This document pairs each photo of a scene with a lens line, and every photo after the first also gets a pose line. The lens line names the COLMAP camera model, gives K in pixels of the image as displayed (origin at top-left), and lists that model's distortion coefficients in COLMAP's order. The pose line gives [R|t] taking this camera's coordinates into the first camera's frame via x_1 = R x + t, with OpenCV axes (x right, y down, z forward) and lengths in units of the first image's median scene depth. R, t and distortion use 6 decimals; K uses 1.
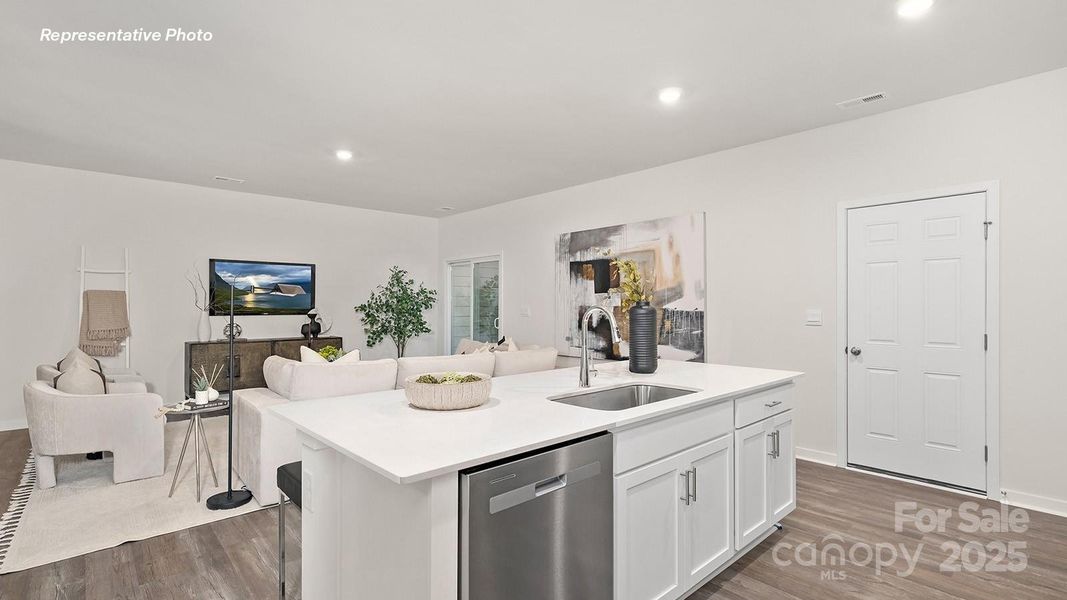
lens RADIAL K [[491.0, 0, 529.5], [0, 491.0, 308.3], [0, 0, 1]] dist [0.000926, 0.000935]
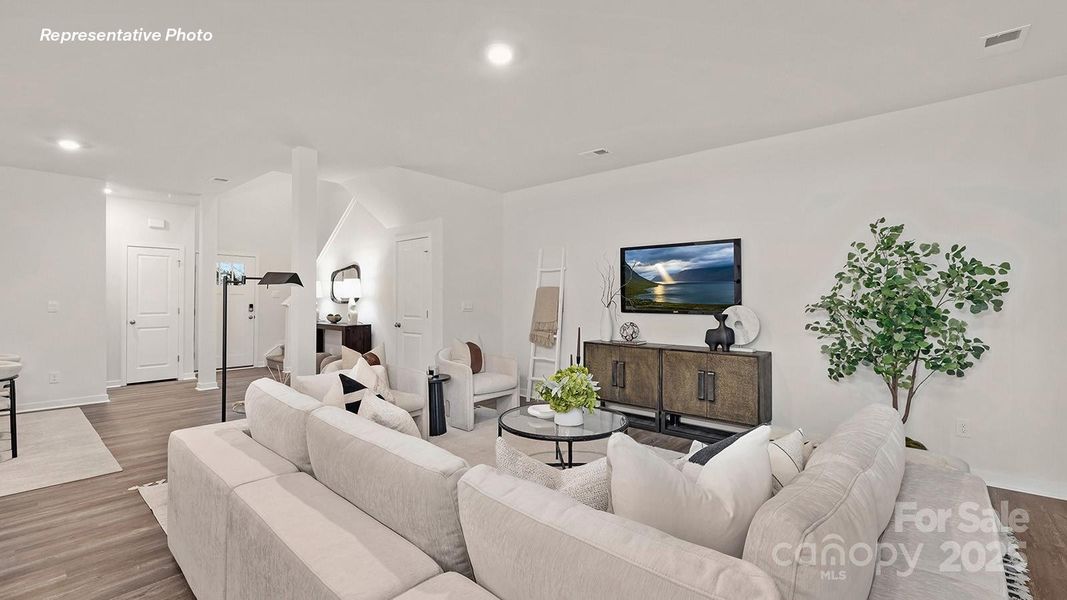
lens RADIAL K [[458.6, 0, 542.2], [0, 458.6, 293.5], [0, 0, 1]] dist [0.003546, 0.001002]
pose [[0.127122, -0.010748, -0.991829, 0.159676], [-0.009702, 0.999880, -0.012079, -0.007450], [0.991840, 0.011158, 0.127002, 0.806397]]
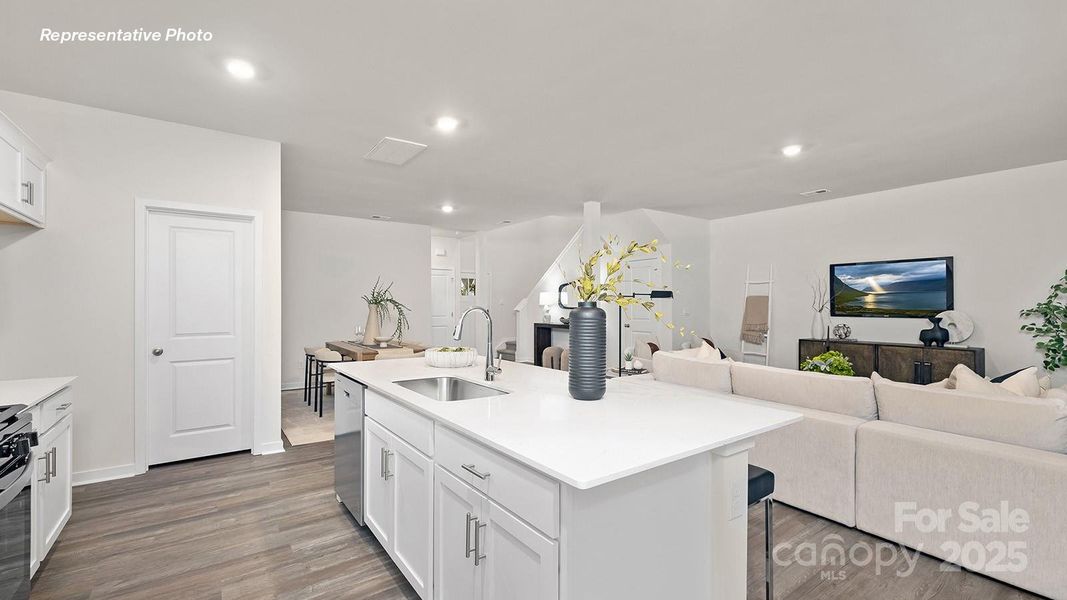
lens RADIAL K [[458.6, 0, 538.1], [0, 458.6, 302.8], [0, 0, 1]] dist [0.003546, 0.001002]
pose [[-0.106658, -0.004054, -0.994287, 0.472105], [-0.007545, 0.999966, -0.003268, -0.006786], [0.994267, 0.007153, -0.106685, 0.489422]]
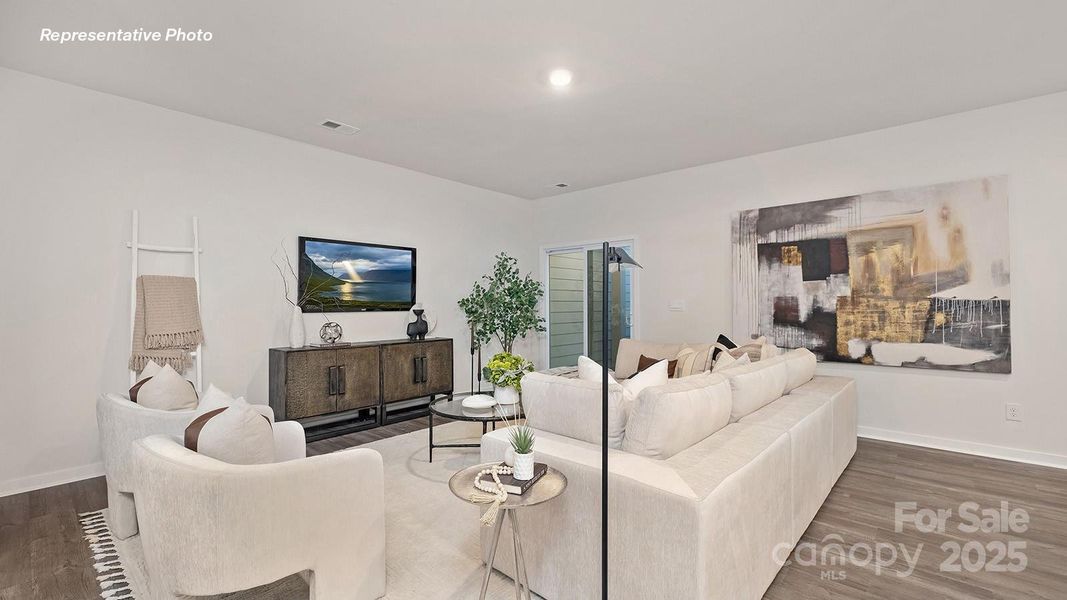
lens RADIAL K [[458.6, 0, 529.6], [0, 458.6, 301.1], [0, 0, 1]] dist [0.003546, 0.001002]
pose [[0.993953, -0.005329, 0.109673, -0.406619], [0.006885, 0.999881, -0.013816, 0.010566], [-0.109586, 0.014488, 0.993872, 0.287050]]
